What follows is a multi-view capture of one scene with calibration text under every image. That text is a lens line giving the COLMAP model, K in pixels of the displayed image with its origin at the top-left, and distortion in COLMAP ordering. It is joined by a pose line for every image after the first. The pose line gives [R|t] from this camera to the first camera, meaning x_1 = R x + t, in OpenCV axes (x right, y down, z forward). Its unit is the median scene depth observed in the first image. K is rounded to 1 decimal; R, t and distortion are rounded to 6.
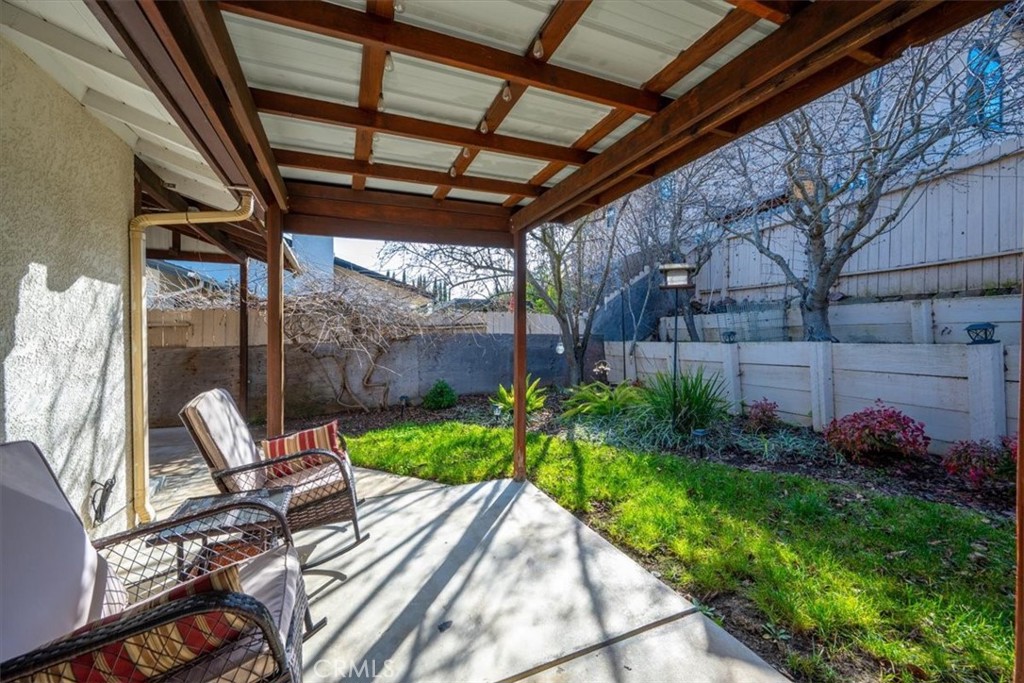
lens RADIAL K [[398.7, 0, 514.2], [0, 398.7, 341.8], [0, 0, 1]] dist [-0.002035, -0.000372]
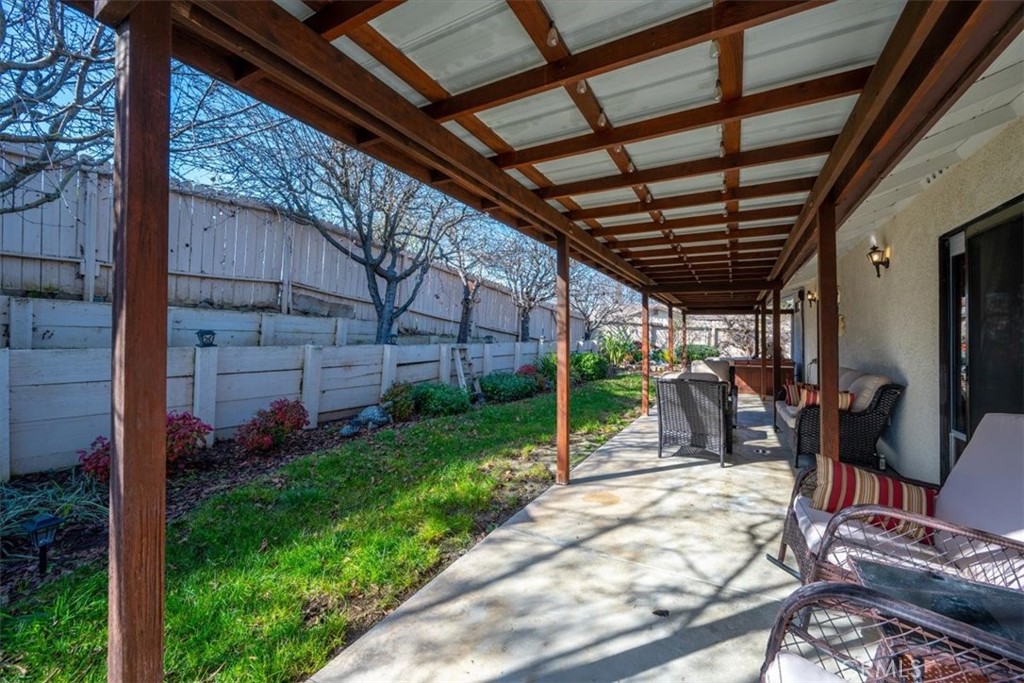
lens RADIAL K [[398.7, 0, 514.2], [0, 398.7, 341.8], [0, 0, 1]] dist [-0.002035, -0.000372]
pose [[-0.613341, 0.004320, 0.789806, -0.612923], [0.007703, 0.999970, 0.000512, -0.005901], [-0.789780, 0.006398, -0.613356, 1.553565]]
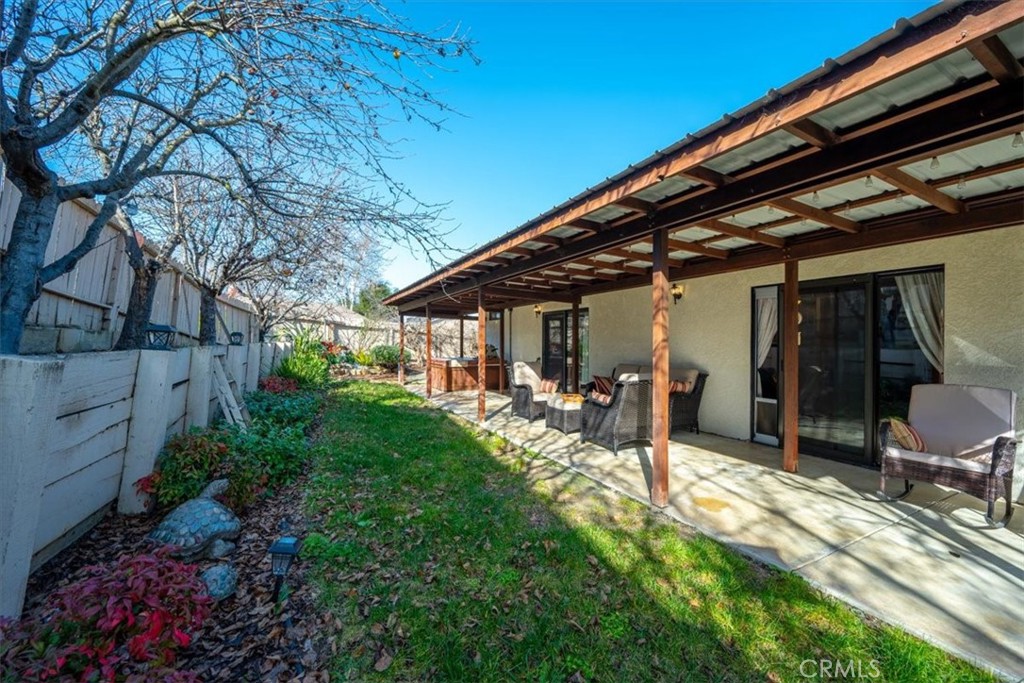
lens RADIAL K [[398.7, 0, 514.2], [0, 398.7, 341.8], [0, 0, 1]] dist [-0.002035, -0.000372]
pose [[-0.996433, -0.004267, -0.084277, 1.202463], [-0.004521, 0.999986, 0.002819, -0.026331], [0.084264, 0.003190, -0.996438, 1.797617]]
